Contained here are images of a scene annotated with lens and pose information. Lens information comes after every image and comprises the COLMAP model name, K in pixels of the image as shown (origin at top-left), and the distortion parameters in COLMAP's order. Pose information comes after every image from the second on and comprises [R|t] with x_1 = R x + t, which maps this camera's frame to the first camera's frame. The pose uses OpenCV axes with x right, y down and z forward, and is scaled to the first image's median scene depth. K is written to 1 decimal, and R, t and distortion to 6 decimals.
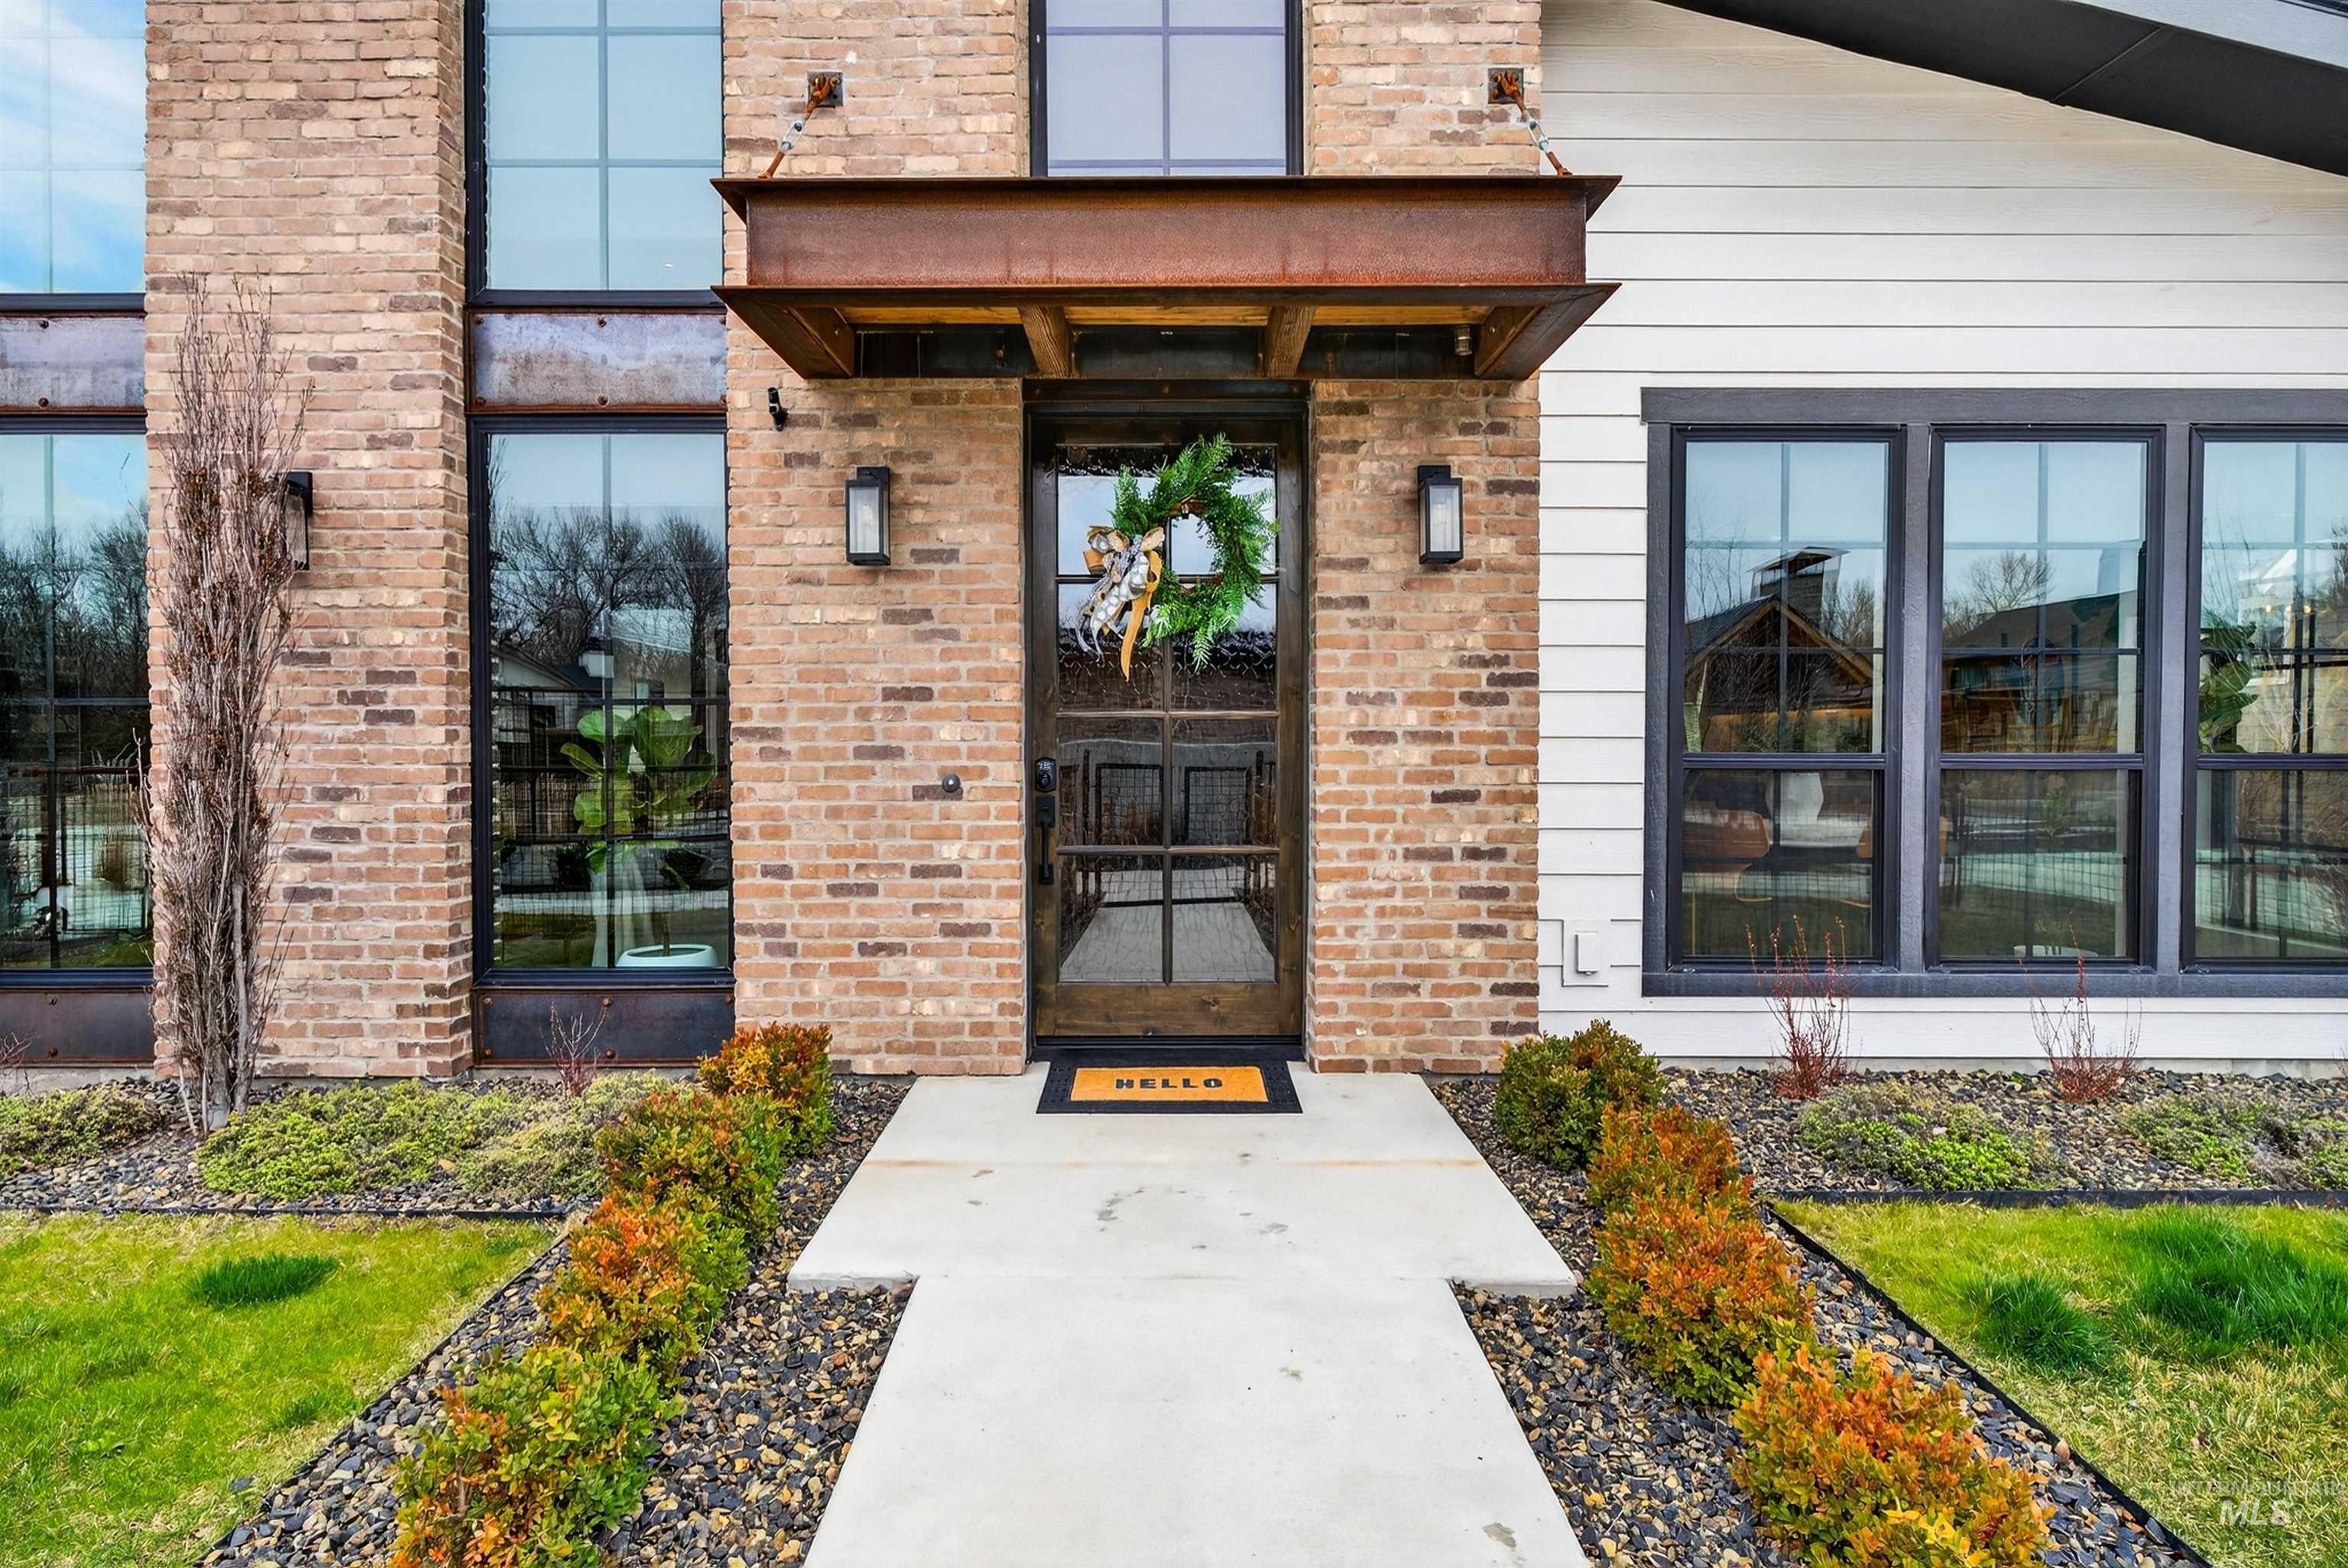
lens RADIAL K [[1268.0, 0, 1170.9], [0, 1268.0, 772.3], [0, 0, 1]] dist [0.000443, 0.000810]
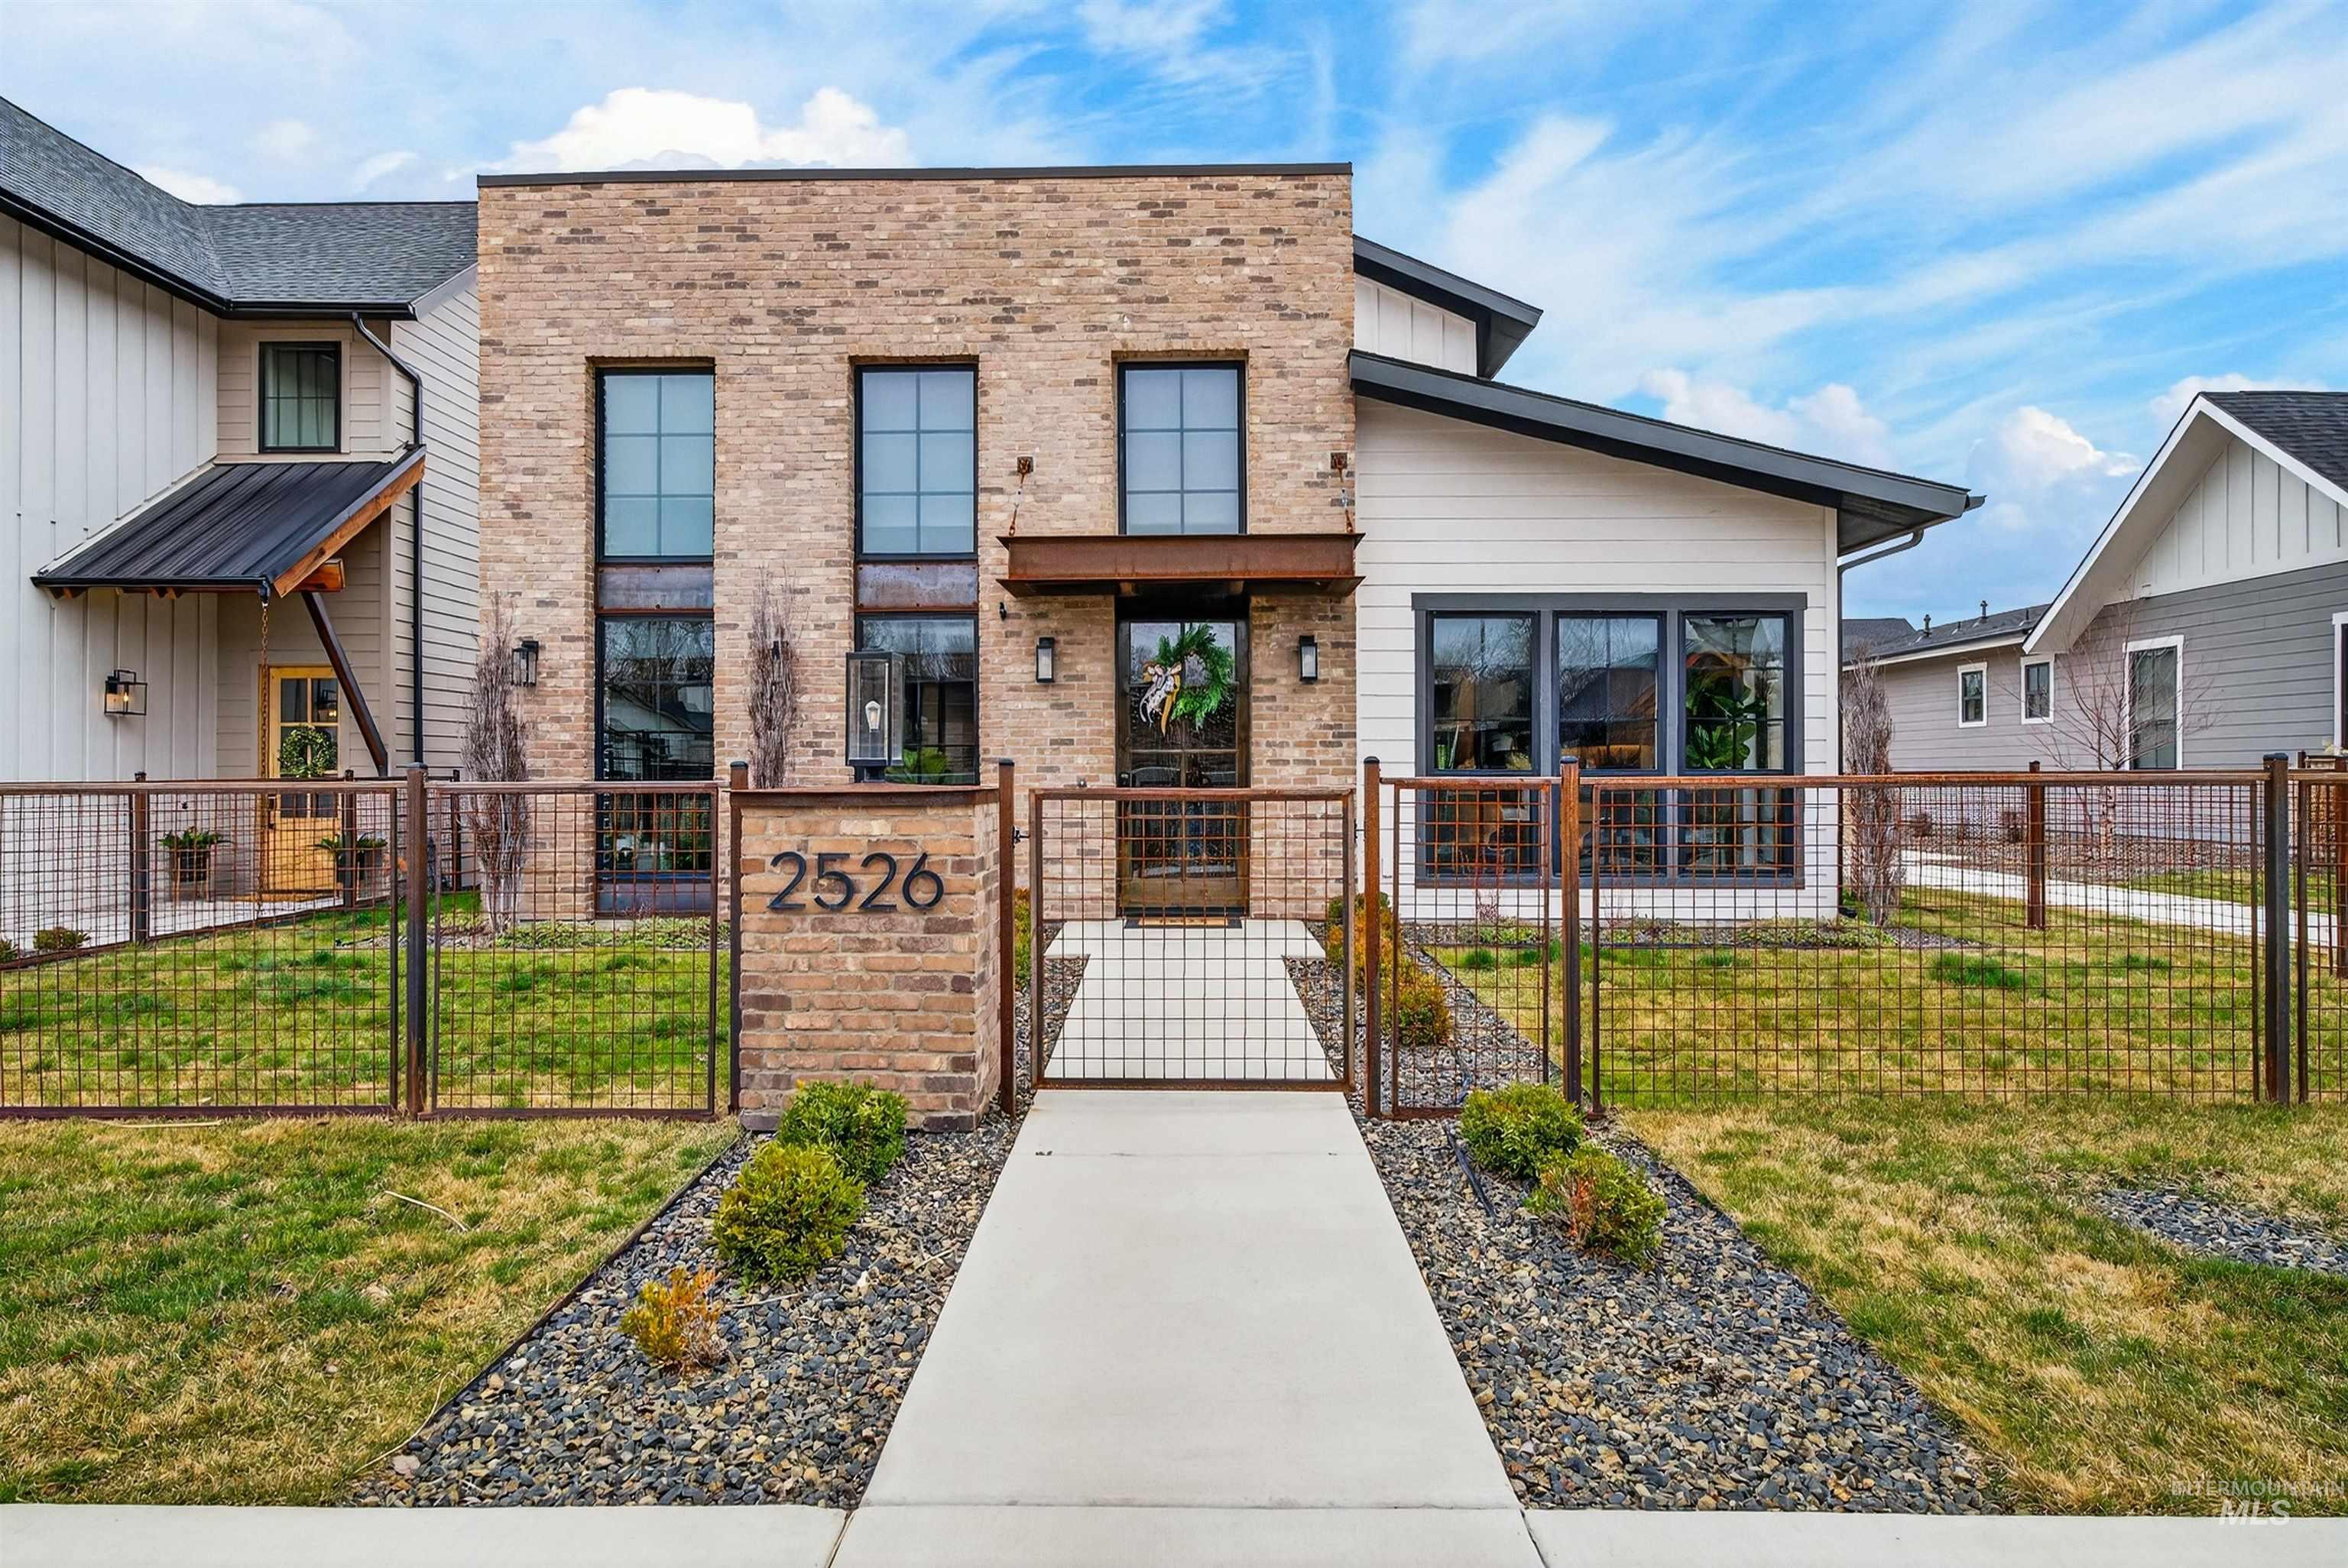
lens RADIAL K [[1268.0, 0, 1179.0], [0, 1268.0, 777.2], [0, 0, 1]] dist [0.000443, 0.000810]
pose [[0.999788, -0.001410, -0.020556, 0.035031], [0.001036, 0.999834, -0.018195, 0.037200], [0.020579, 0.018170, 0.999623, -1.147217]]
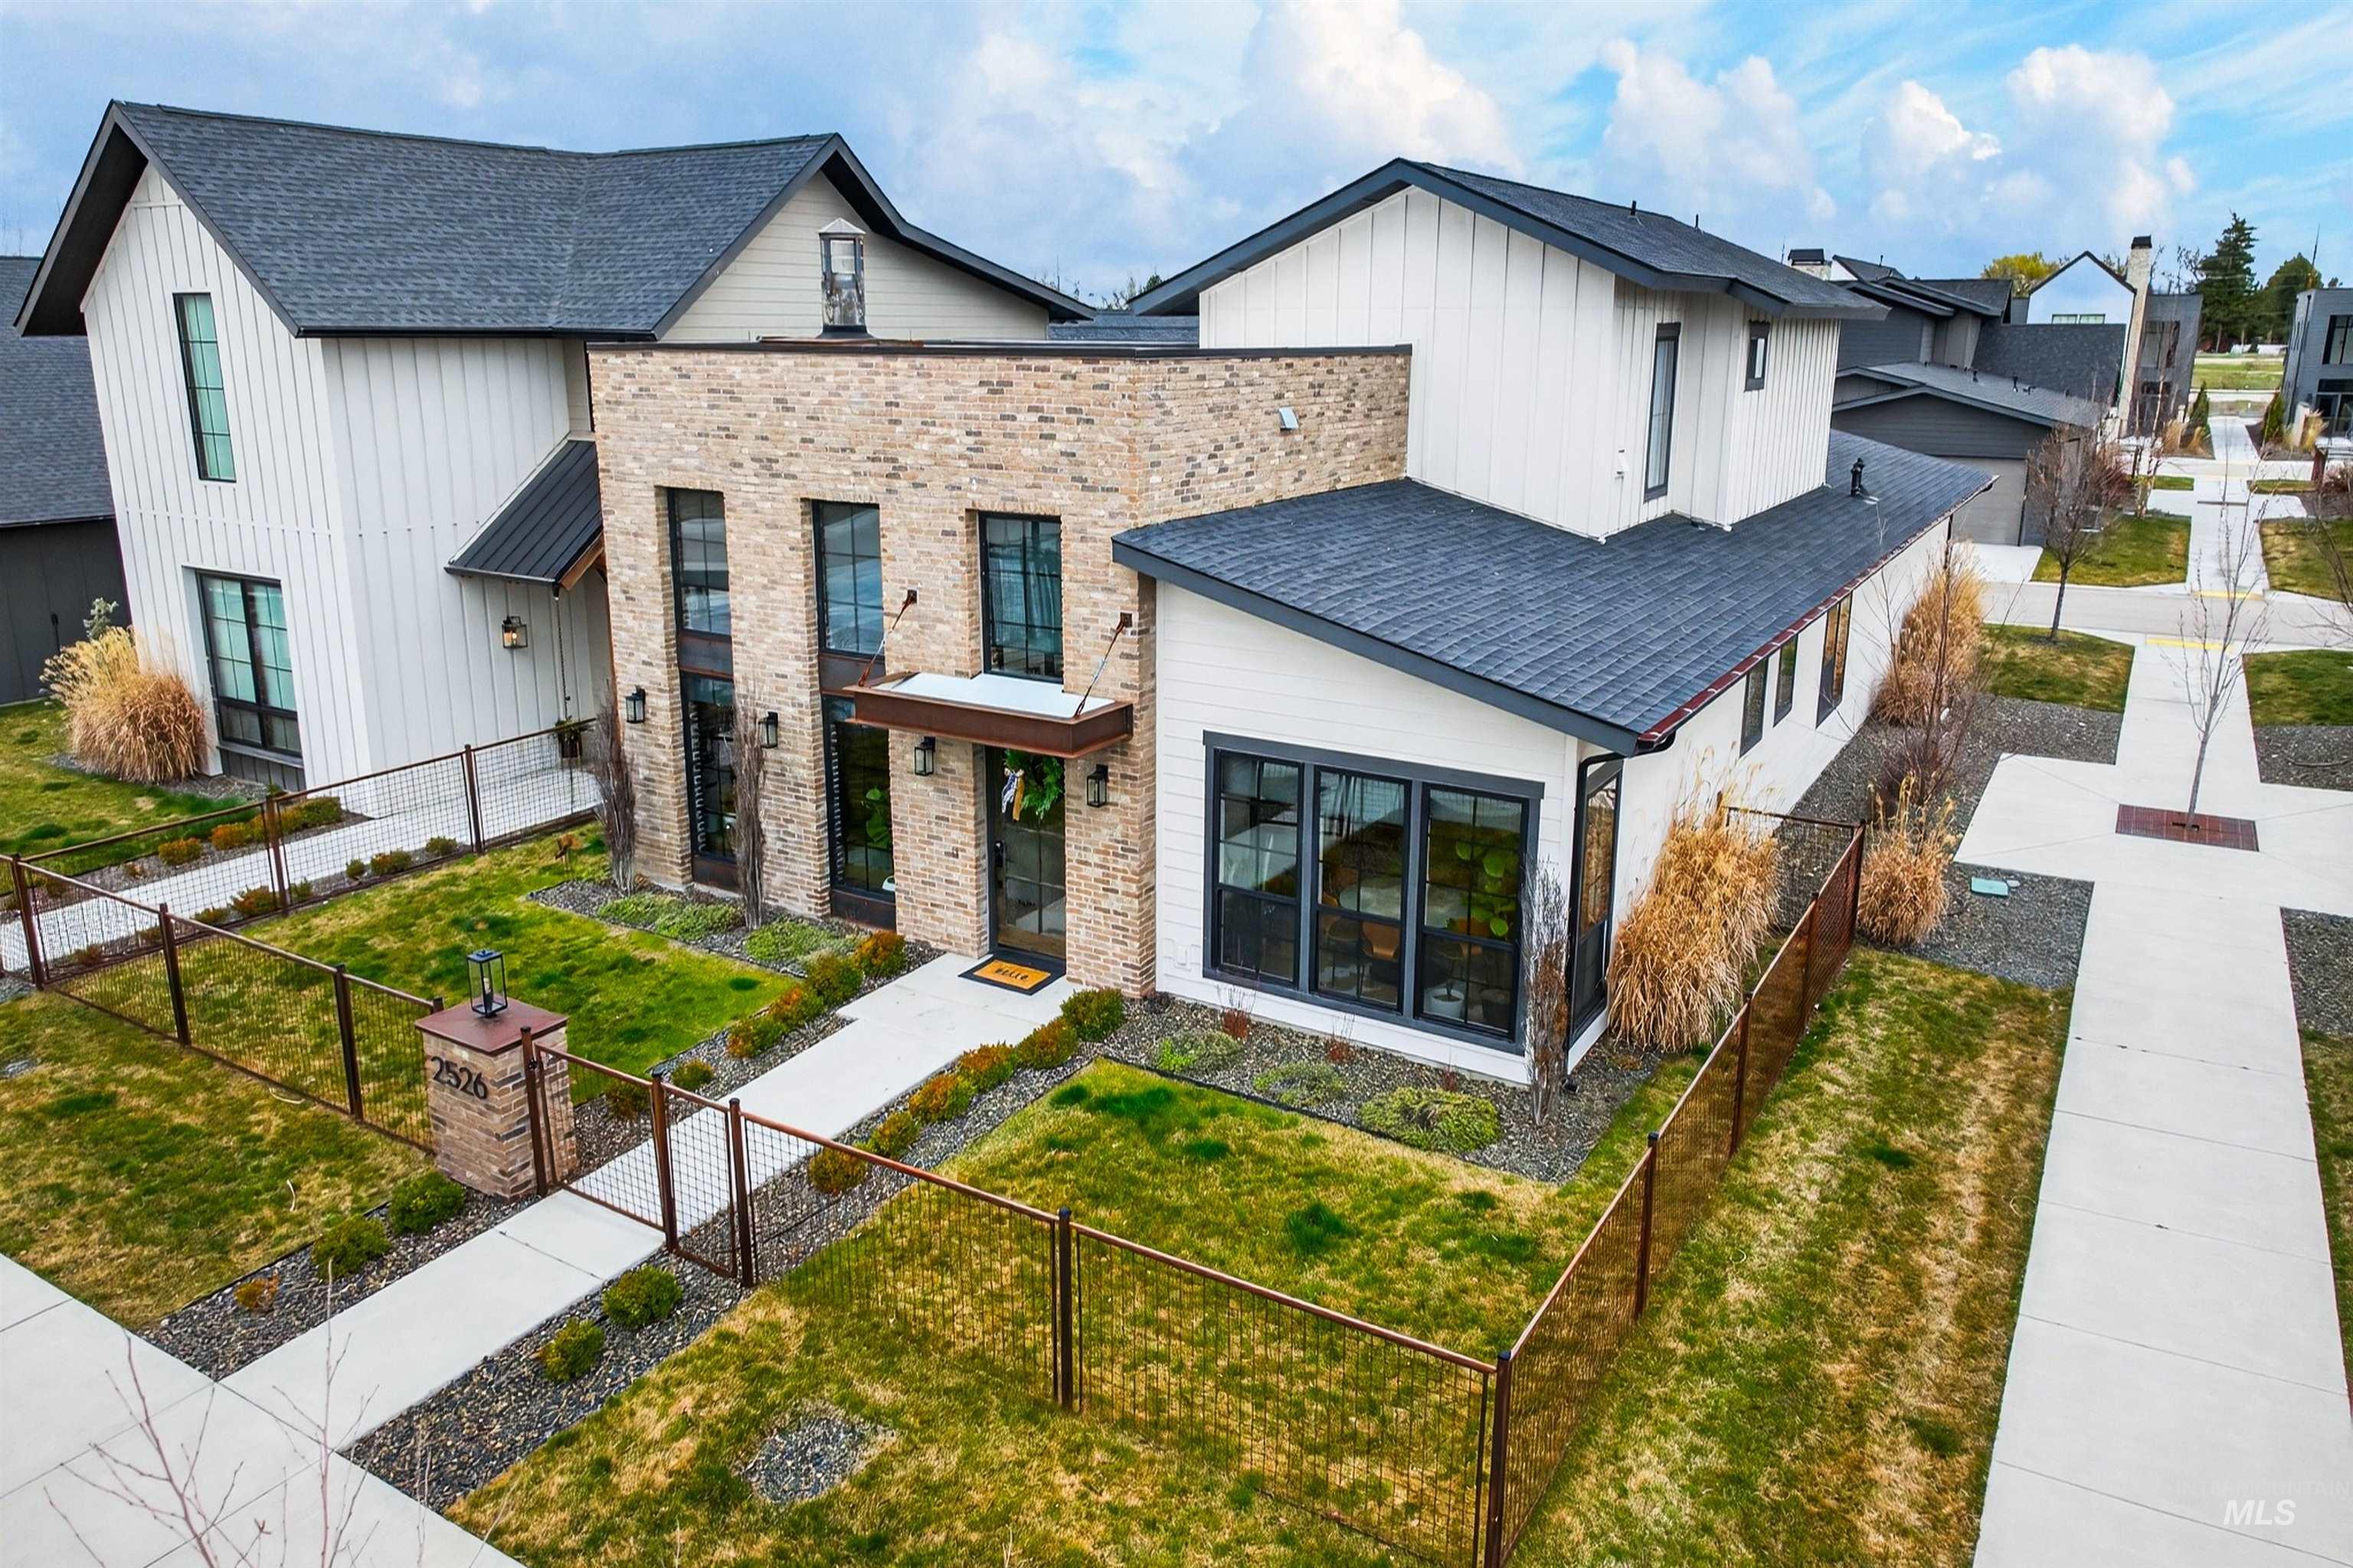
lens RADIAL K [[1622.8, 0, 1172.2], [0, 1622.8, 773.7], [0, 0, 1]] dist [0.000250, -0.001709]
pose [[0.851701, 0.144533, -0.503701, 1.943879], [-0.018411, 0.968871, 0.246880, -1.019248], [0.523704, -0.200995, 0.827850, -1.592416]]
